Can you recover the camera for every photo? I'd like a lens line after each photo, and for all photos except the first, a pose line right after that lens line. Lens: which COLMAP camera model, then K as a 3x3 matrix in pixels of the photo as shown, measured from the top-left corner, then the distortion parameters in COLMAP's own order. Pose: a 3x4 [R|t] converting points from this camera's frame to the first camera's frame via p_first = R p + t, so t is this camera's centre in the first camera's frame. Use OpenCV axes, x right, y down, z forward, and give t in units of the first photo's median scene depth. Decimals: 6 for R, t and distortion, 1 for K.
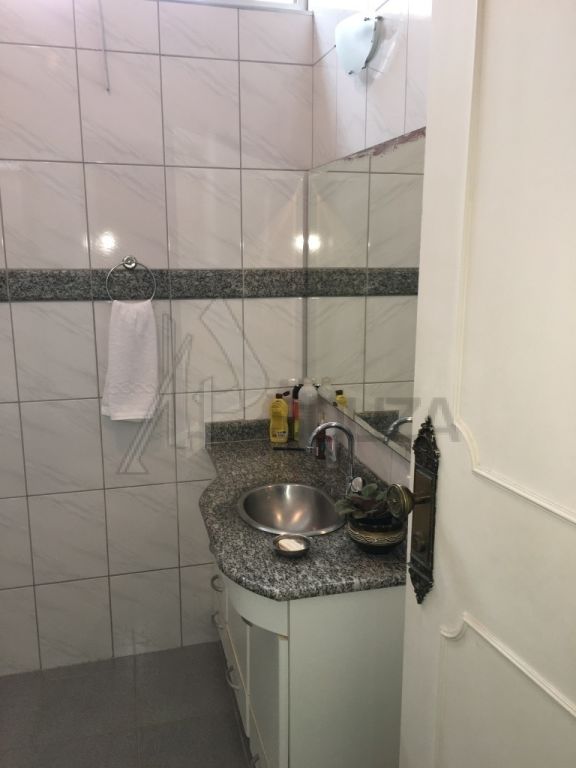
lens RADIAL K [[652.1, 0, 284.3], [0, 652.1, 383.4], [0, 0, 1]] dist [0.064899, -0.083261]
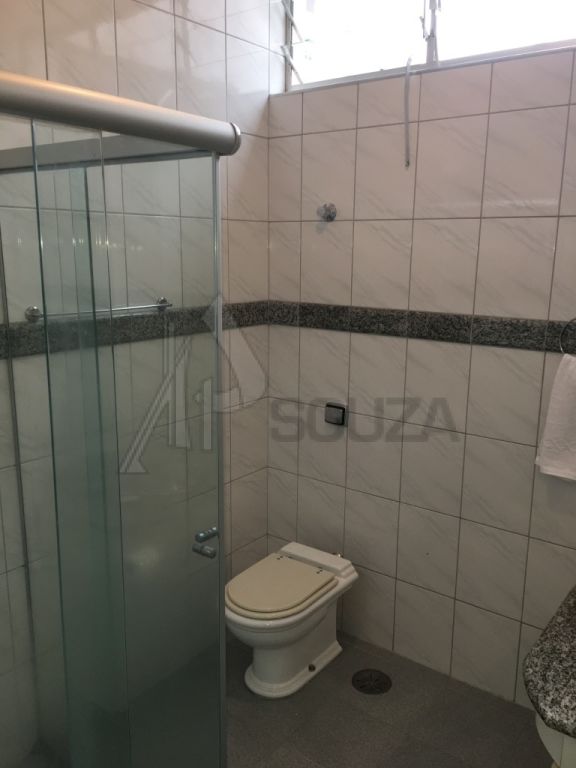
lens RADIAL K [[652.1, 0, 282.4], [0, 652.1, 379.7], [0, 0, 1]] dist [0.064899, -0.083261]
pose [[0.628670, 0.159410, -0.761159, 0.232185], [-0.162870, 0.984048, 0.071570, -0.091479], [0.760426, 0.078976, 0.644605, 0.048920]]
